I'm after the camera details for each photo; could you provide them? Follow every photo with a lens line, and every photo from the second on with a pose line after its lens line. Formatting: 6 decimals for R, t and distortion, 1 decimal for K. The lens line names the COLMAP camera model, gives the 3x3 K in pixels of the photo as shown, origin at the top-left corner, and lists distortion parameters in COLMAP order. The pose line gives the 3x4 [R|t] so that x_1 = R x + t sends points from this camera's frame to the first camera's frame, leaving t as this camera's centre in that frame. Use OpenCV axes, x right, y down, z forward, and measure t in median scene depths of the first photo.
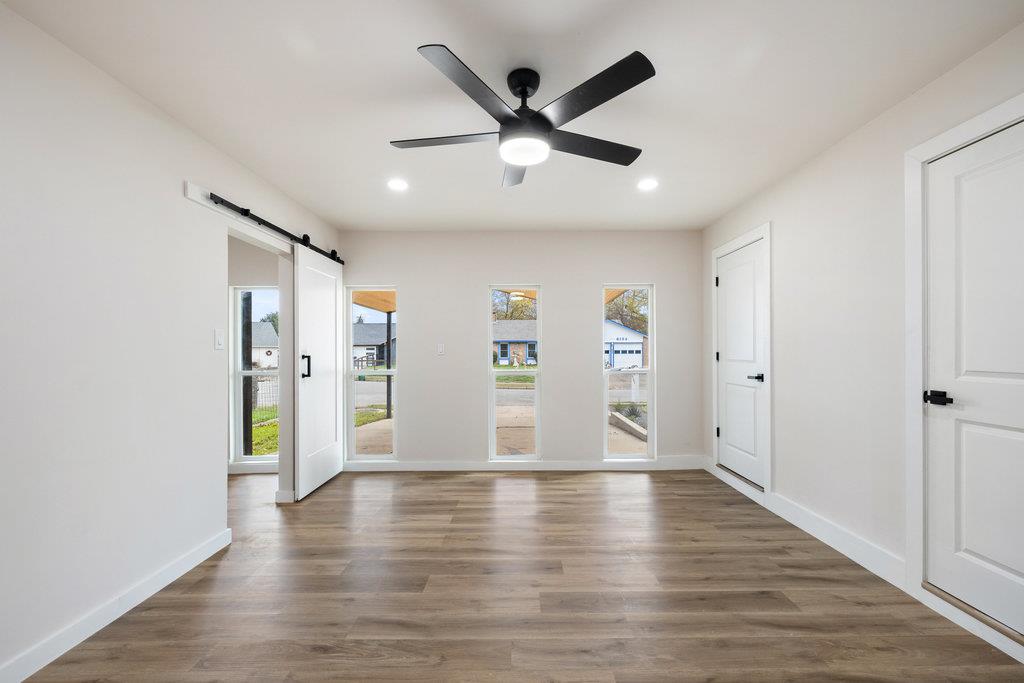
lens RADIAL K [[439.1, 0, 513.2], [0, 439.1, 348.4], [0, 0, 1]] dist [0.001991, 0.000571]
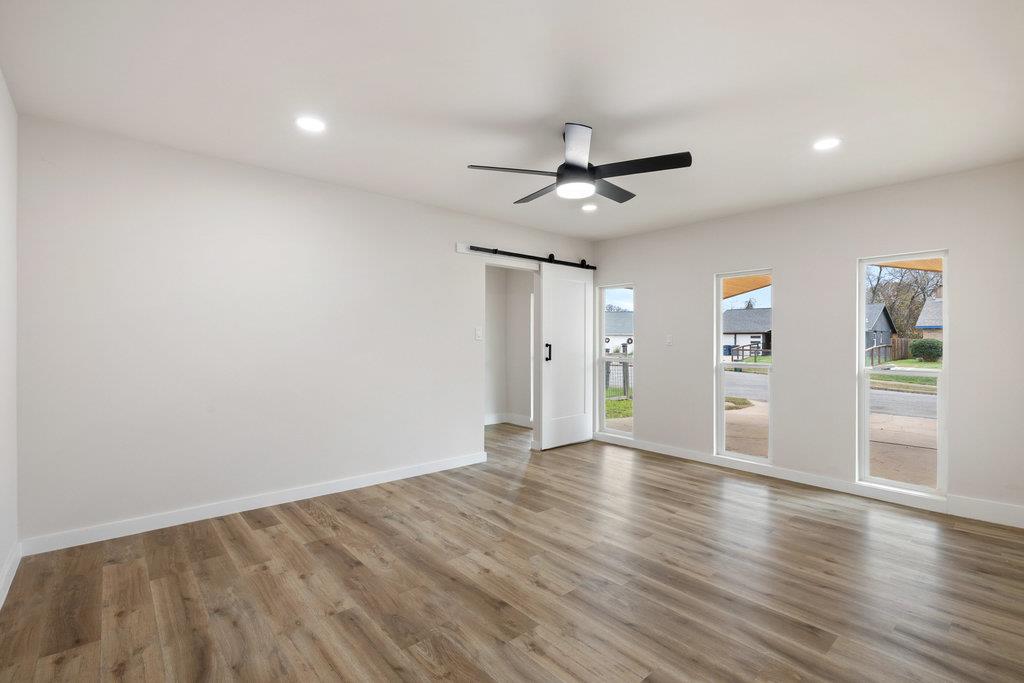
lens RADIAL K [[475.0, 0, 510.7], [0, 475.0, 338.3], [0, 0, 1]] dist [-0.002665, 0.000295]
pose [[0.645318, 0.004791, -0.763899, 0.561047], [-0.000414, 0.999982, 0.005922, -0.010601], [0.763914, -0.003505, 0.645309, -0.030553]]
